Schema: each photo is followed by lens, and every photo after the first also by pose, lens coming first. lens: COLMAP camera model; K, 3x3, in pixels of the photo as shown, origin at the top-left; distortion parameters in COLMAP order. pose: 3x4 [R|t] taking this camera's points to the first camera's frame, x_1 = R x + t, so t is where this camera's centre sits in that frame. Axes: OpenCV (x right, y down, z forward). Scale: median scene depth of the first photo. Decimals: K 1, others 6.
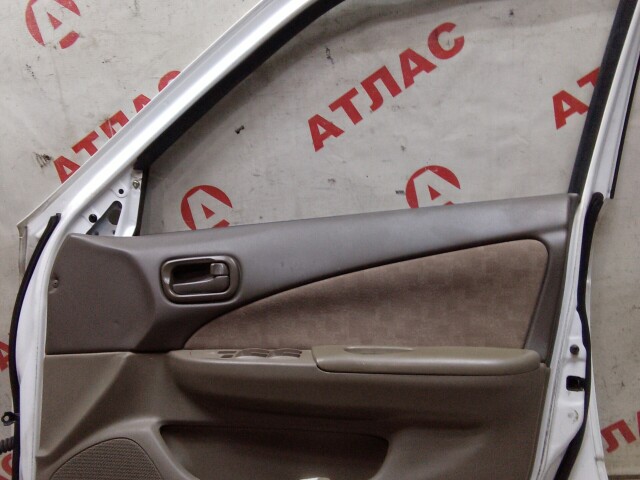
lens RADIAL K [[648.0, 0, 320.0], [0, 648.0, 240.0], [0, 0, 1]] dist [0.107490, -0.192883]
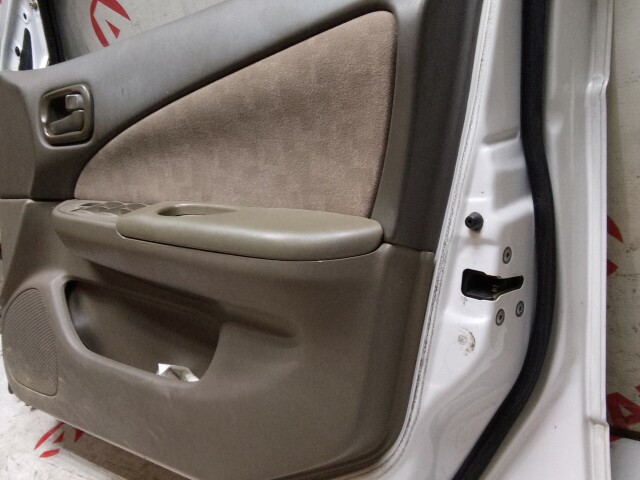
lens RADIAL K [[648.0, 0, 320.0], [0, 648.0, 240.0], [0, 0, 1]] dist [0.107490, -0.192883]
pose [[0.816247, 0.068134, -0.573672, 0.564367], [0.067973, 0.974796, 0.212490, 0.059581], [0.573691, -0.212439, 0.791043, 0.496876]]
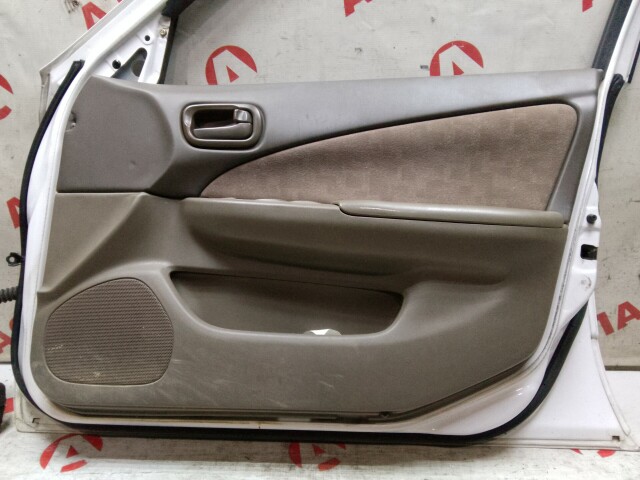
lens RADIAL K [[484.4, 0, 320.0], [0, 484.4, 240.0], [0, 0, 1]] dist [0.031306, -0.013619]
pose [[0.995706, 0.075343, 0.053777, -0.063885], [-0.075103, 0.997155, -0.006486, 0.226861], [-0.054113, 0.002419, 0.998532, 0.261301]]
